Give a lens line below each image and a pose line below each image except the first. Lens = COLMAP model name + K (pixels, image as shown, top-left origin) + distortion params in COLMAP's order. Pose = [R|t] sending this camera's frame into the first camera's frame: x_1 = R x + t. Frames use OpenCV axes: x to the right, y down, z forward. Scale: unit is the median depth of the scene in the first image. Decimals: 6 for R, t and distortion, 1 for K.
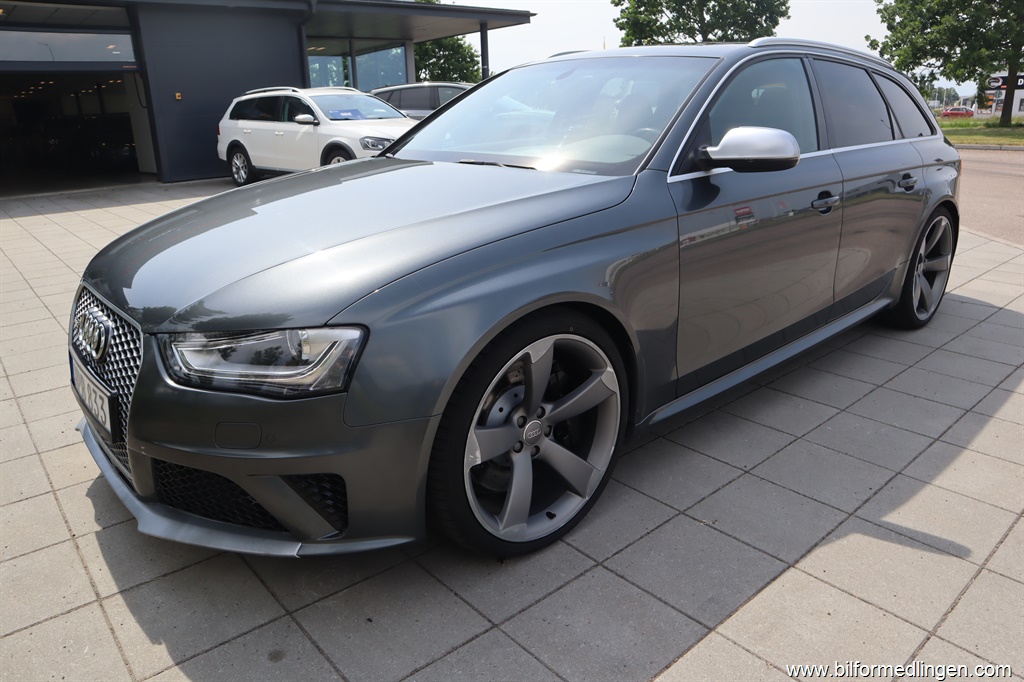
lens RADIAL K [[706.2, 0, 512.0], [0, 706.2, 341.0], [0, 0, 1]] dist [-0.117814, 0.070906]
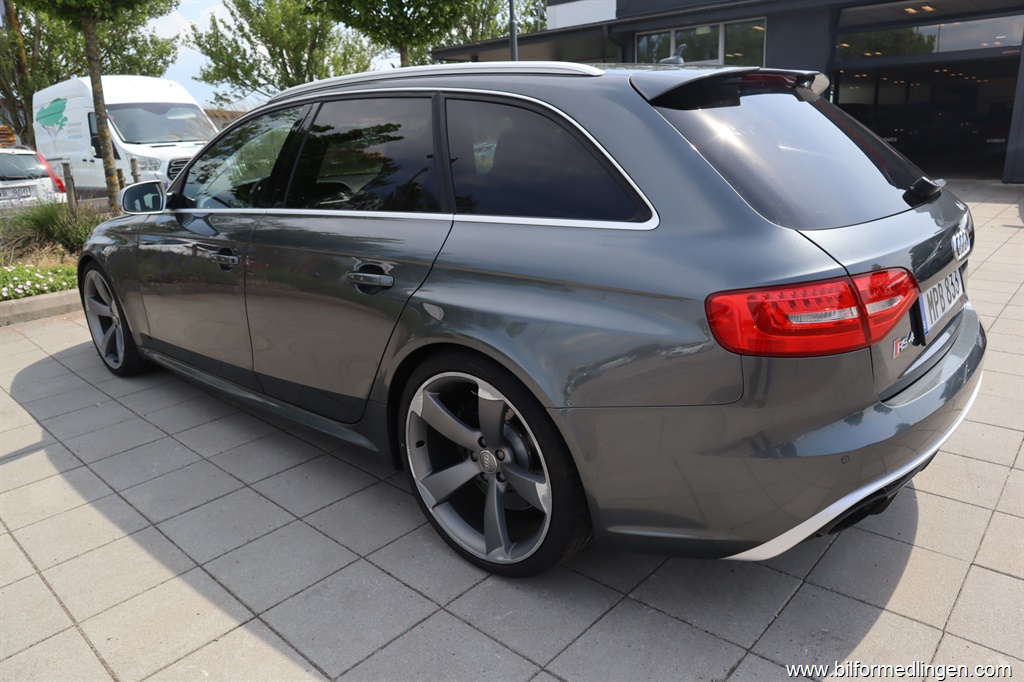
lens RADIAL K [[706.2, 0, 512.0], [0, 706.2, 341.0], [0, 0, 1]] dist [-0.117814, 0.070906]
pose [[0.122019, 0.306031, -0.944170, 1.968603], [-0.275265, 0.924396, 0.264048, -0.620761], [0.953593, 0.227678, 0.197033, 1.616797]]
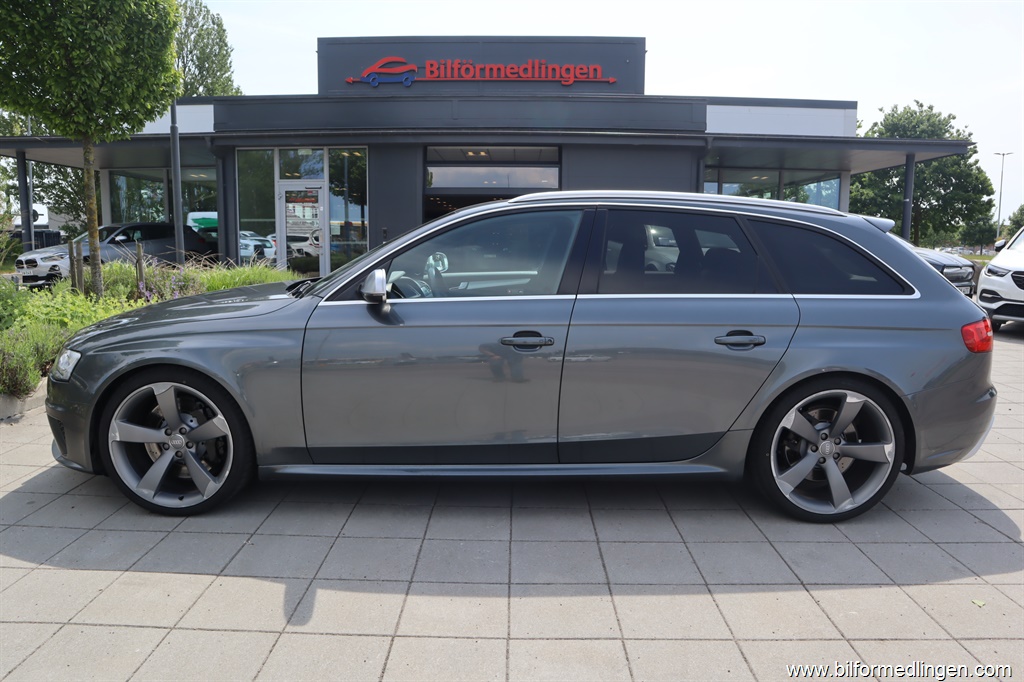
lens RADIAL K [[706.2, 0, 512.0], [0, 706.2, 341.0], [0, 0, 1]] dist [-0.117814, 0.070906]
pose [[0.747970, 0.127606, -0.651350, 1.525838], [-0.233705, 0.969133, -0.078510, -0.145420], [0.621226, 0.210947, 0.754705, 0.200335]]
